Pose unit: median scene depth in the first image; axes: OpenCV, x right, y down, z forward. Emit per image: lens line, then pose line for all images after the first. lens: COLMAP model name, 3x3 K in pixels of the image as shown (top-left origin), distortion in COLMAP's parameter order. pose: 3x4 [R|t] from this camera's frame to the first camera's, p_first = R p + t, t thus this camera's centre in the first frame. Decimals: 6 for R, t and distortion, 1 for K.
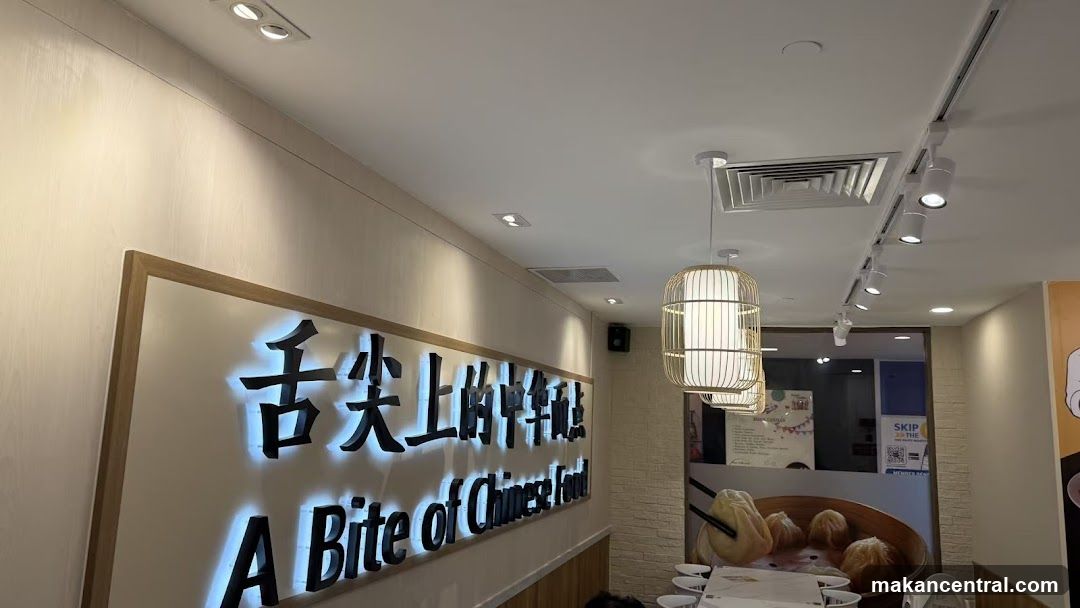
lens RADIAL K [[765.7, 0, 540.0], [0, 765.7, 304.0], [0, 0, 1]] dist [0.000644, 0.000105]
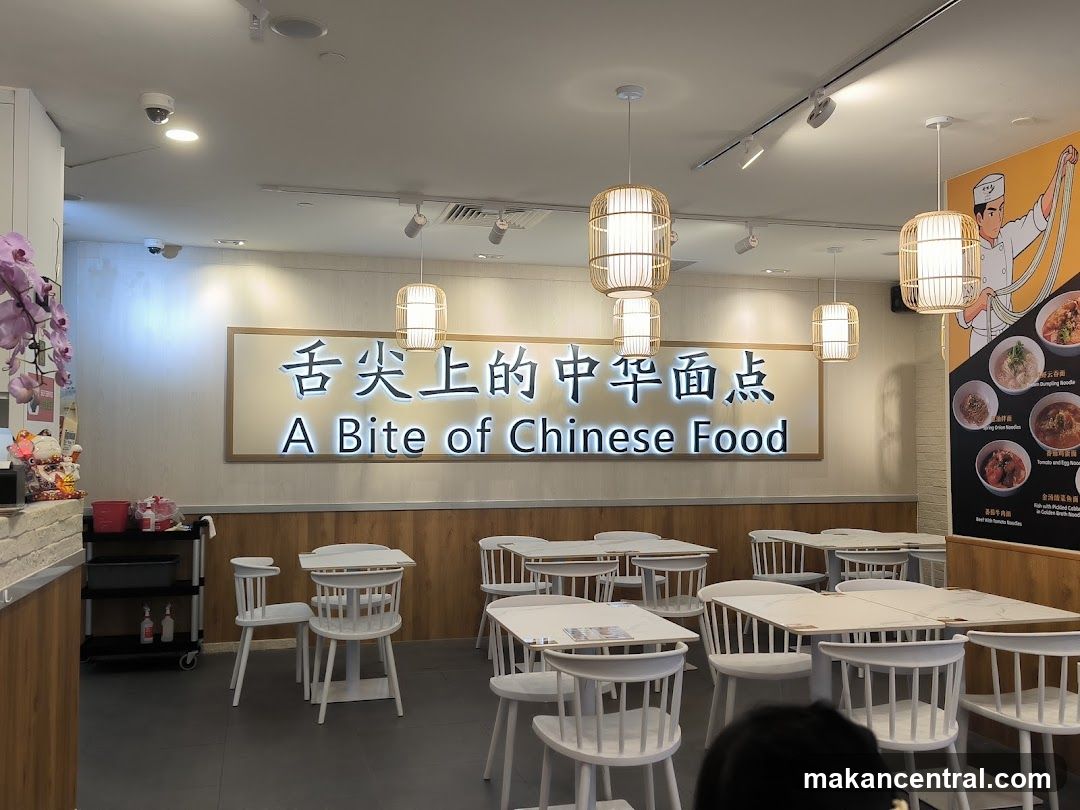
lens RADIAL K [[967.0, 0, 540.0], [0, 967.0, 405.0], [0, 0, 1]] dist [0.056266, -0.096978]
pose [[0.531743, -0.070271, -0.843986, 2.308378], [0.147033, 0.989078, 0.010285, 0.260448], [0.834045, -0.129563, 0.536267, -0.063822]]
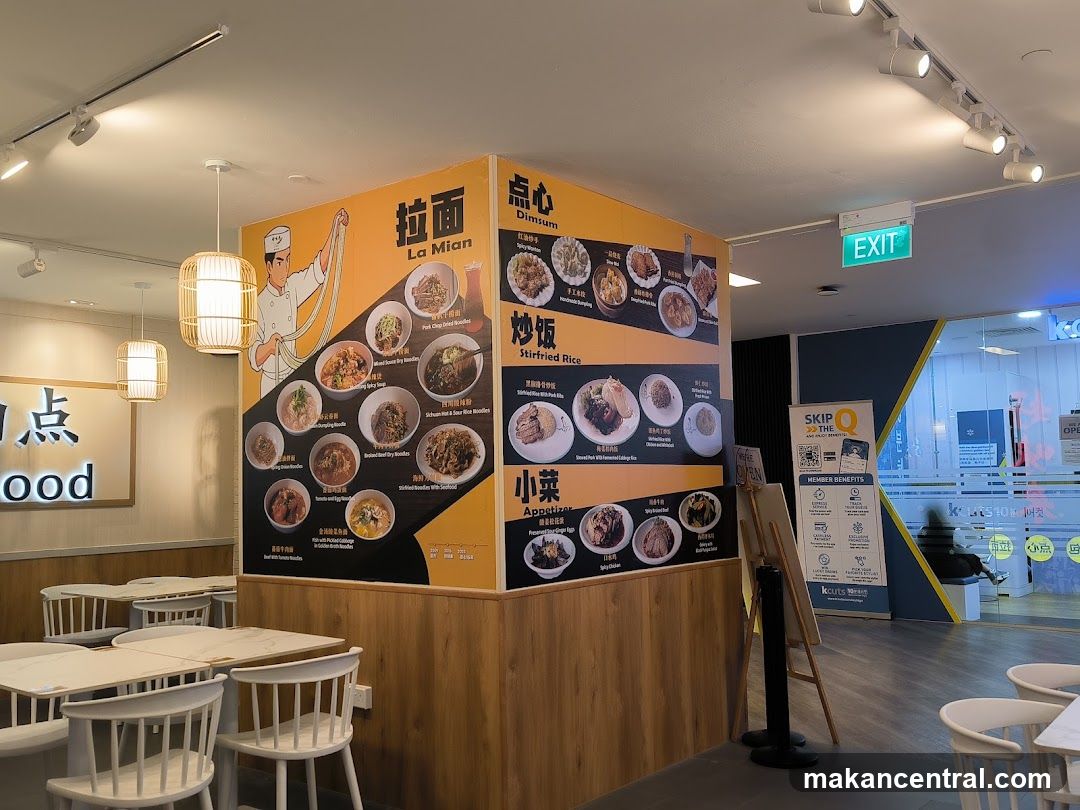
lens RADIAL K [[967.0, 0, 540.0], [0, 967.0, 405.0], [0, 0, 1]] dist [0.056266, -0.096978]
pose [[0.926249, -0.088725, -0.366320, 2.400620], [0.113727, 0.992390, 0.047197, 0.297344], [0.359345, -0.085377, 0.929291, 0.061906]]
